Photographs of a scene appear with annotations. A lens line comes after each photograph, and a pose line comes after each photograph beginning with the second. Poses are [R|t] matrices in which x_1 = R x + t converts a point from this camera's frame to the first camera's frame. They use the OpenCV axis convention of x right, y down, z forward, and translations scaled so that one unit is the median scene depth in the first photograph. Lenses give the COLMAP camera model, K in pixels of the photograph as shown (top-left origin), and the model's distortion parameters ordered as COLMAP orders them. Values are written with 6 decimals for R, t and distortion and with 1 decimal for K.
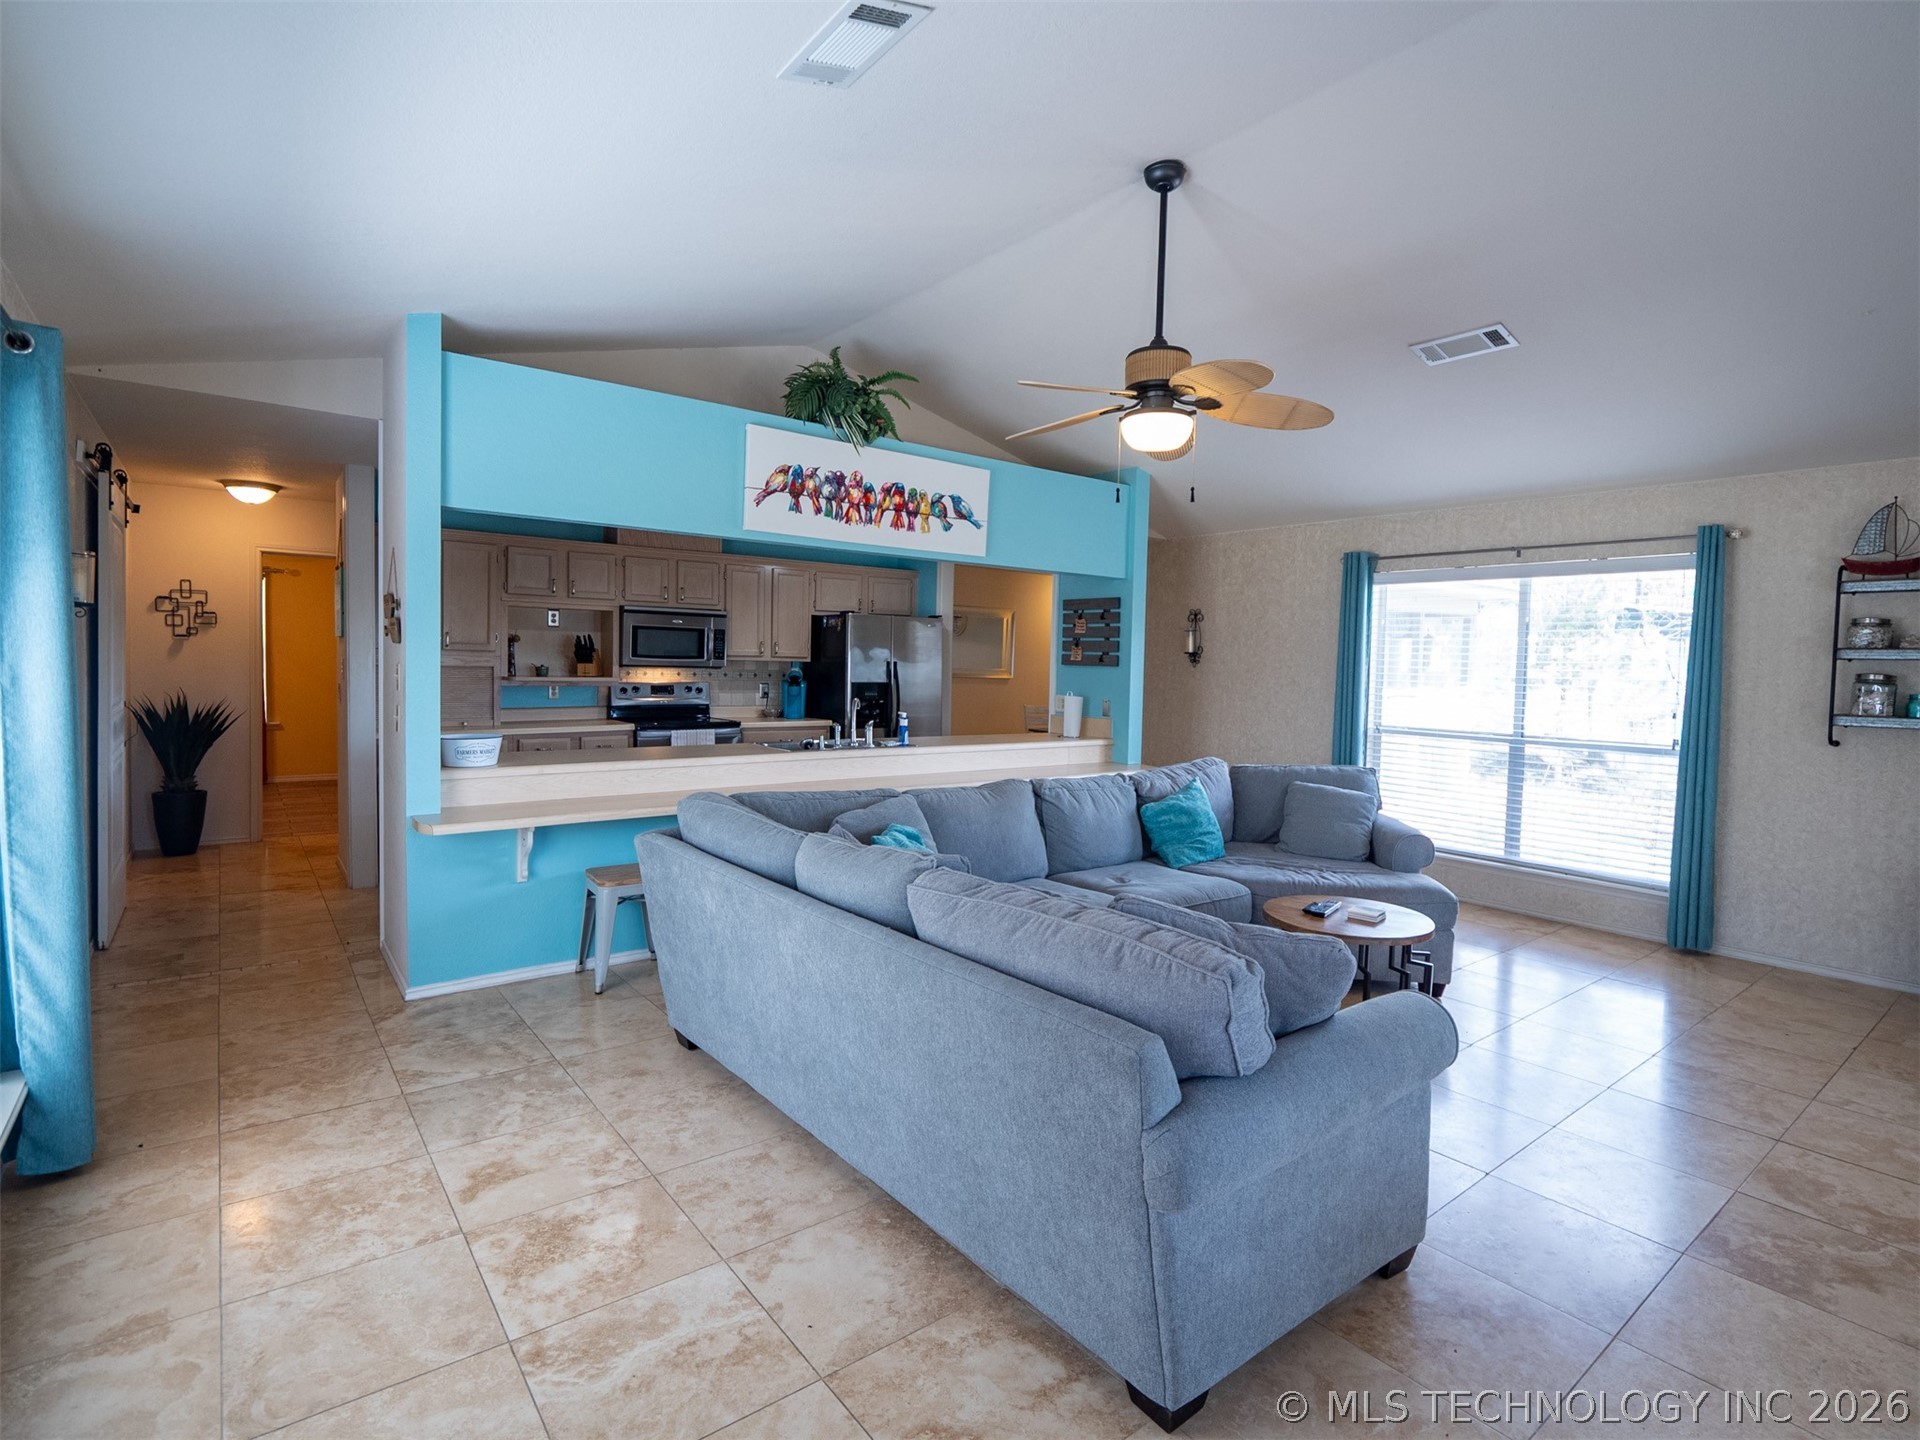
lens RADIAL K [[952.5, 0, 971.0], [0, 952.5, 668.2], [0, 0, 1]] dist [0.000873, -0.022062]
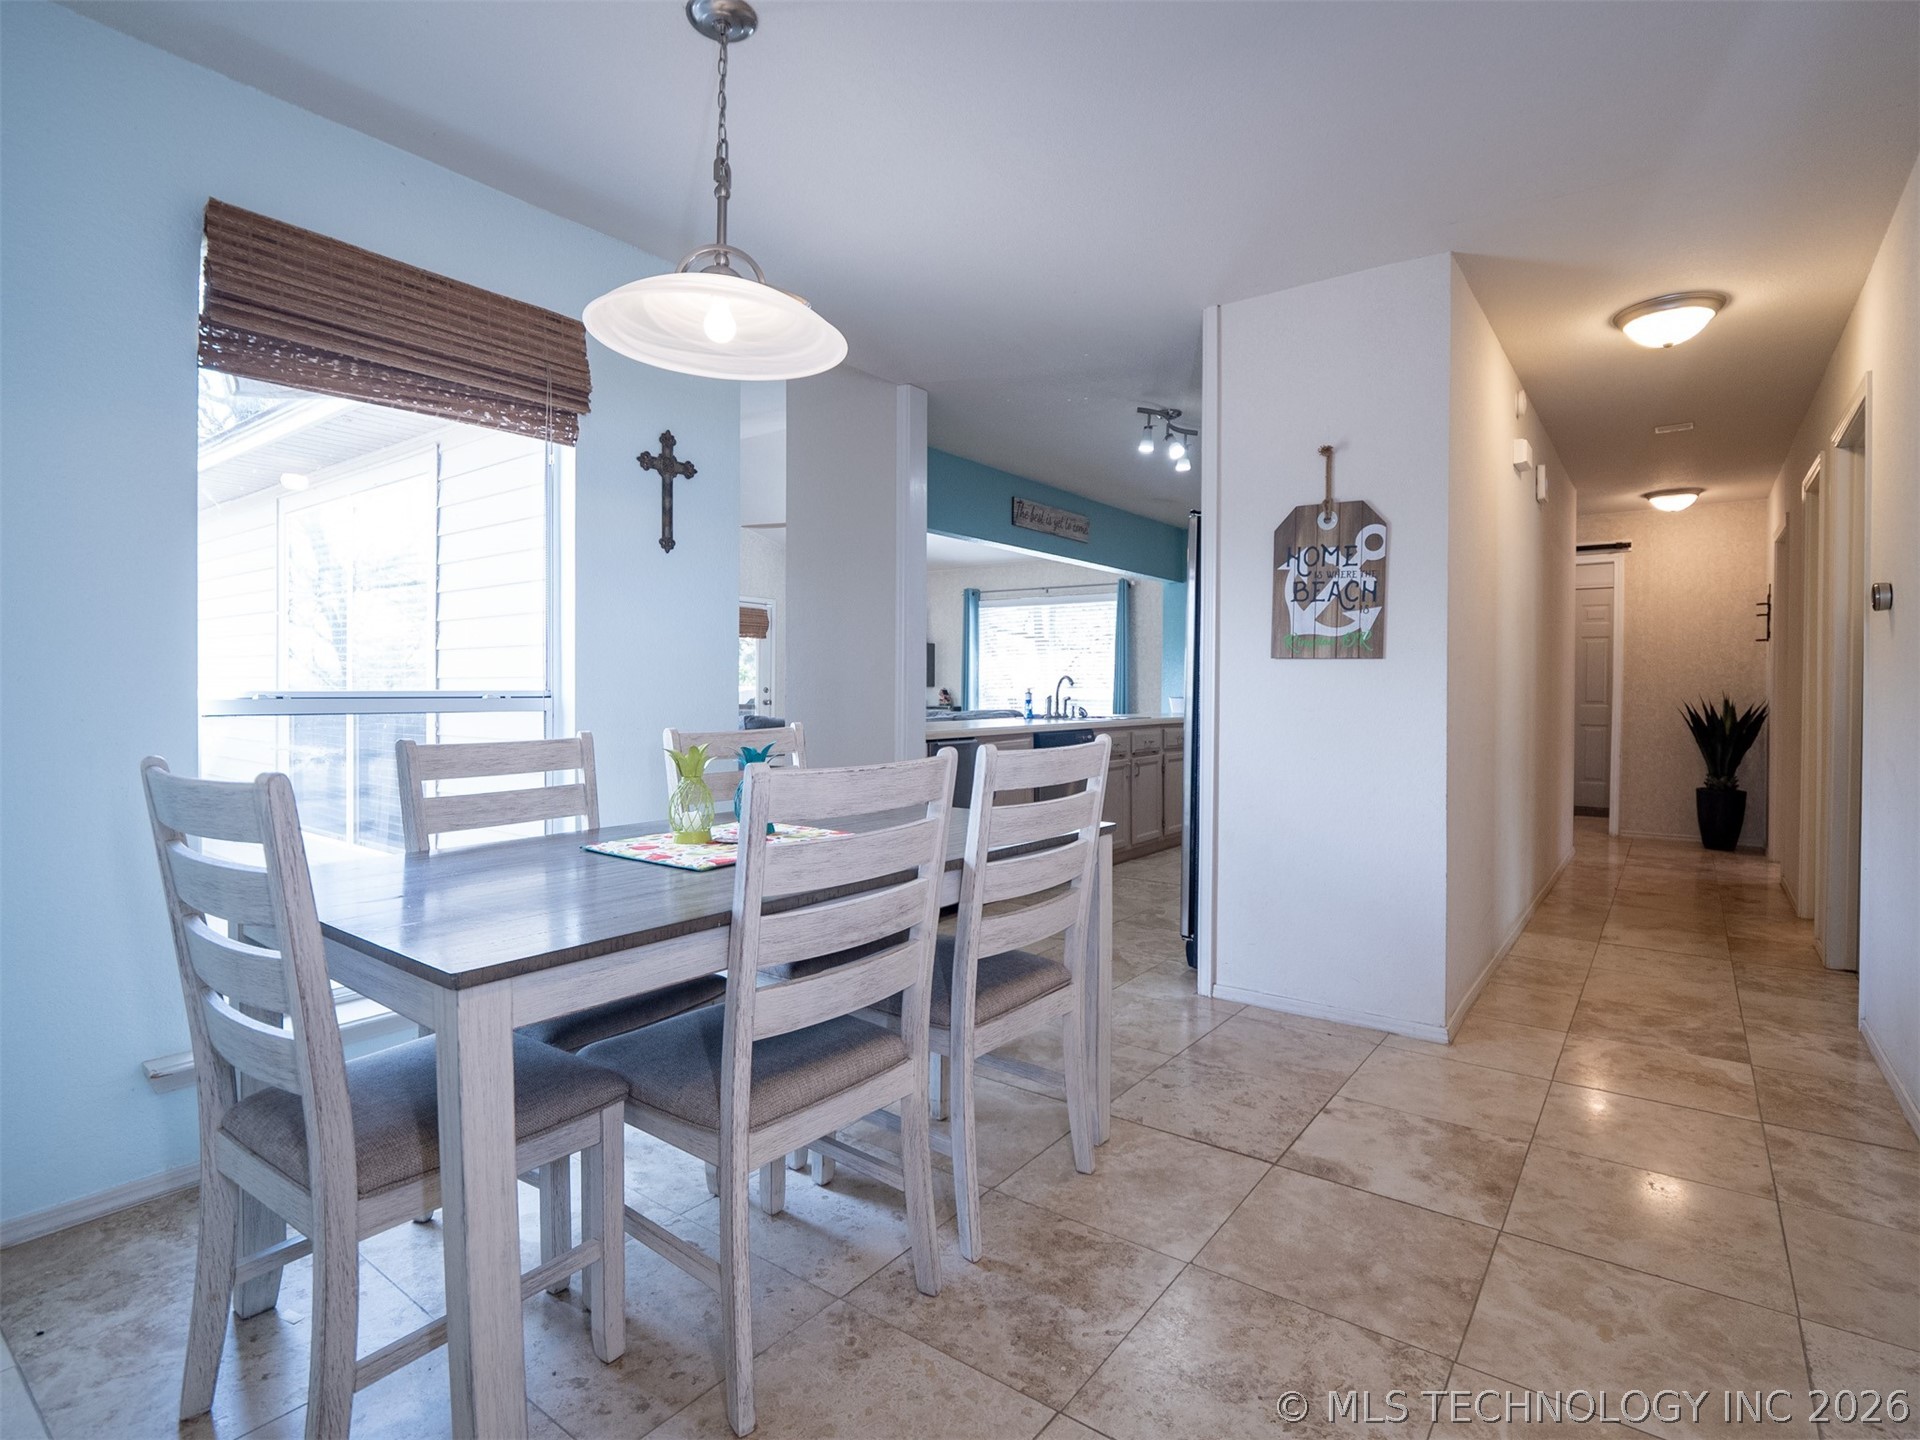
lens RADIAL K [[956.0, 0, 985.2], [0, 956.0, 701.5], [0, 0, 1]] dist [-0.003632, -0.011899]
pose [[-0.962910, -0.028381, -0.268325, 0.419571], [-0.032084, 0.999441, 0.009424, 0.083407], [0.267907, 0.017683, -0.963282, 3.180285]]
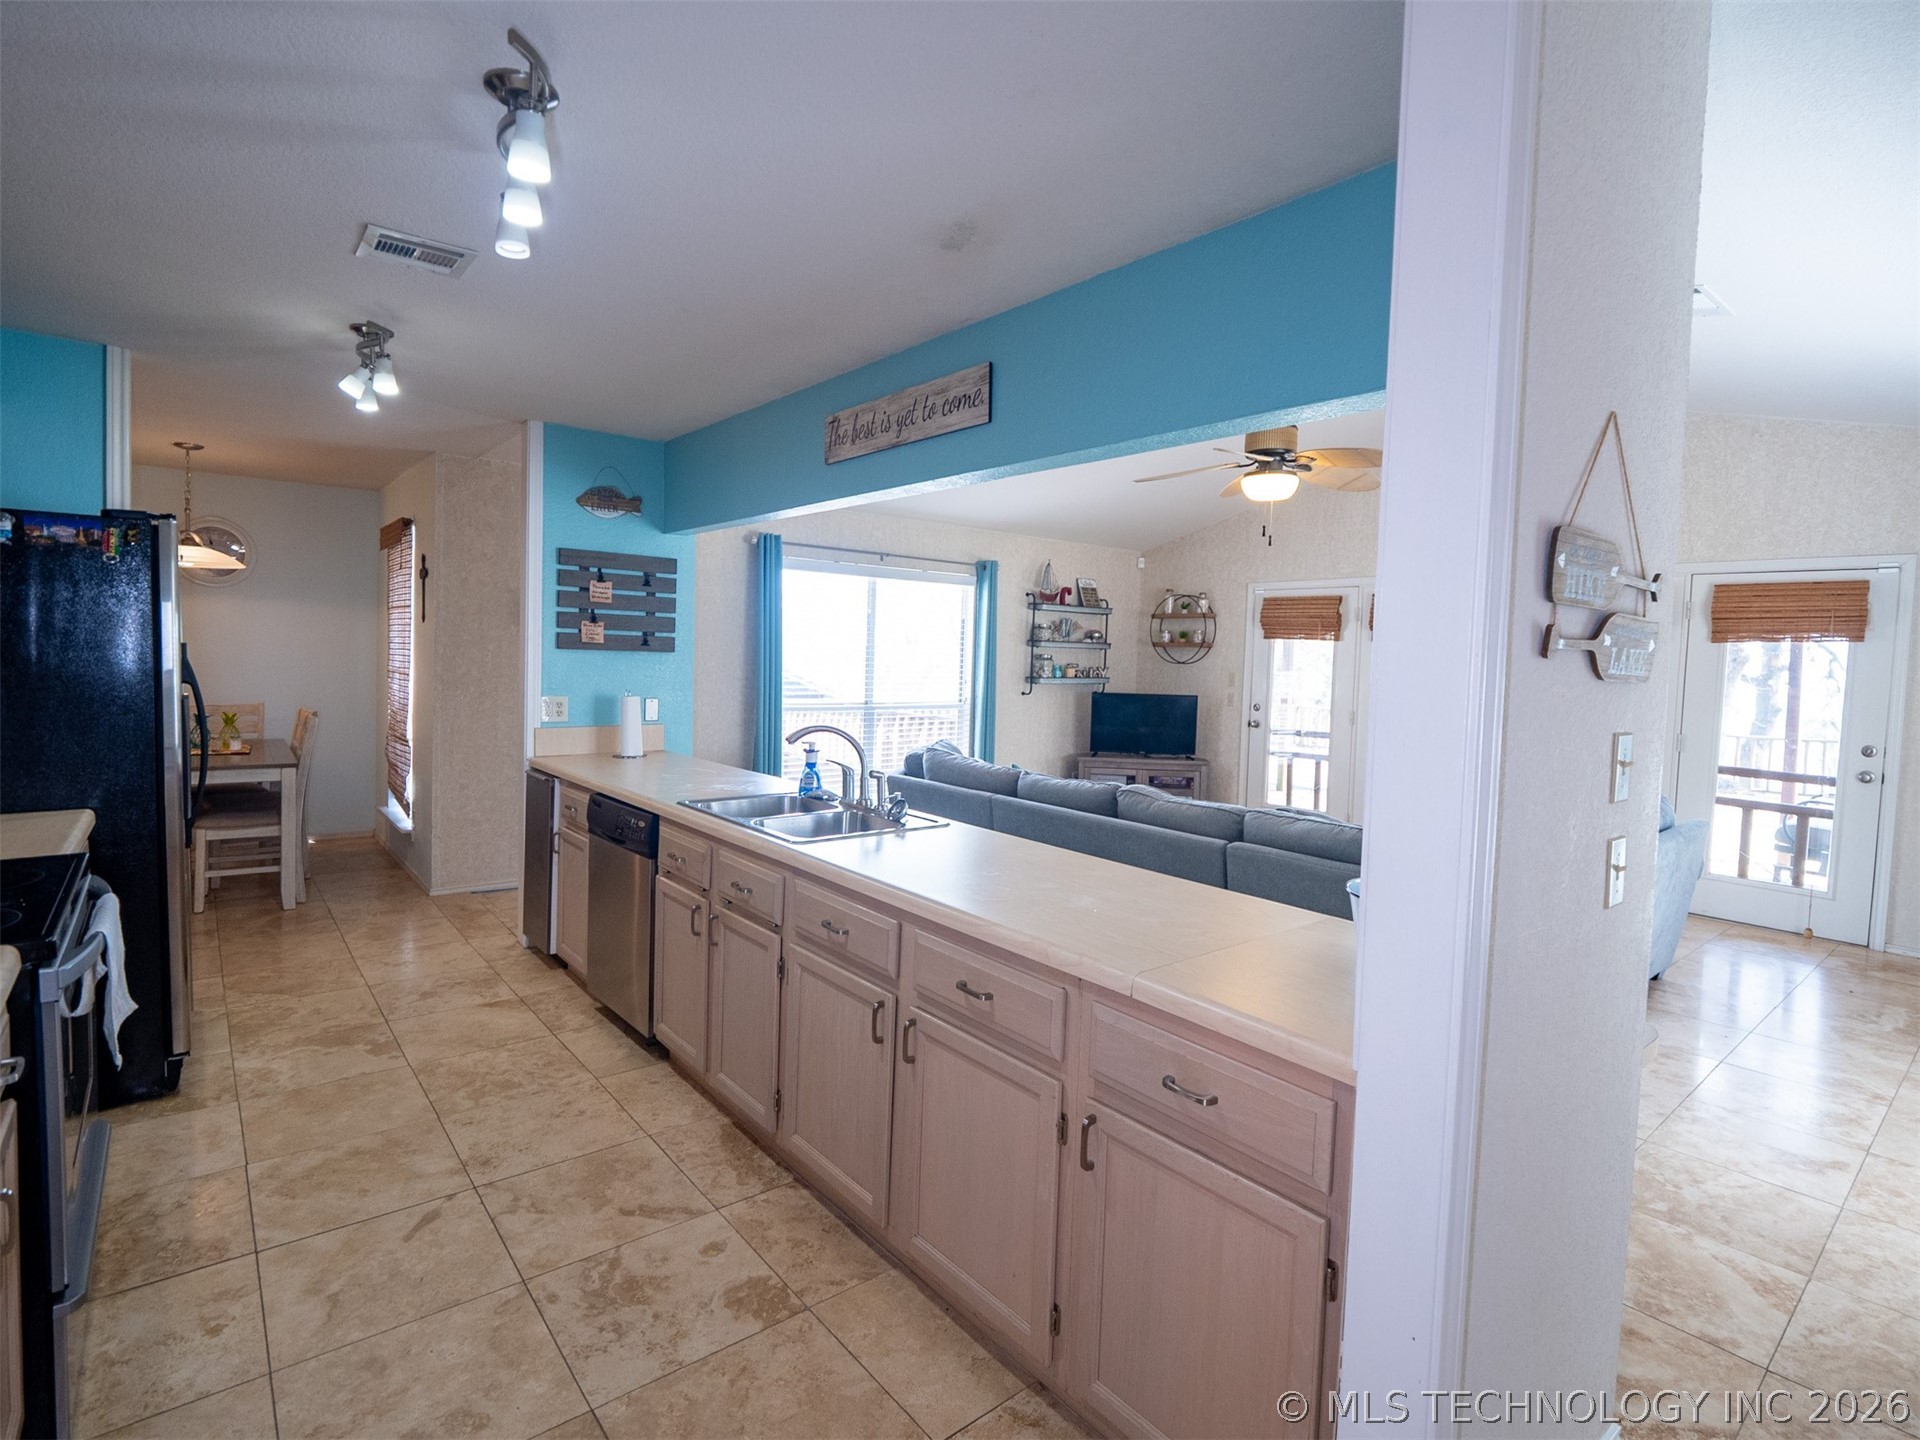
lens RADIAL K [[950.4, 0, 980.5], [0, 950.4, 701.0], [0, 0, 1]] dist [-0.012601, -0.000560]
pose [[-0.031231, -0.074711, 0.996716, -1.086060], [-0.026652, 0.996910, 0.073891, -0.045869], [-0.999157, -0.024257, -0.033125, 1.426554]]
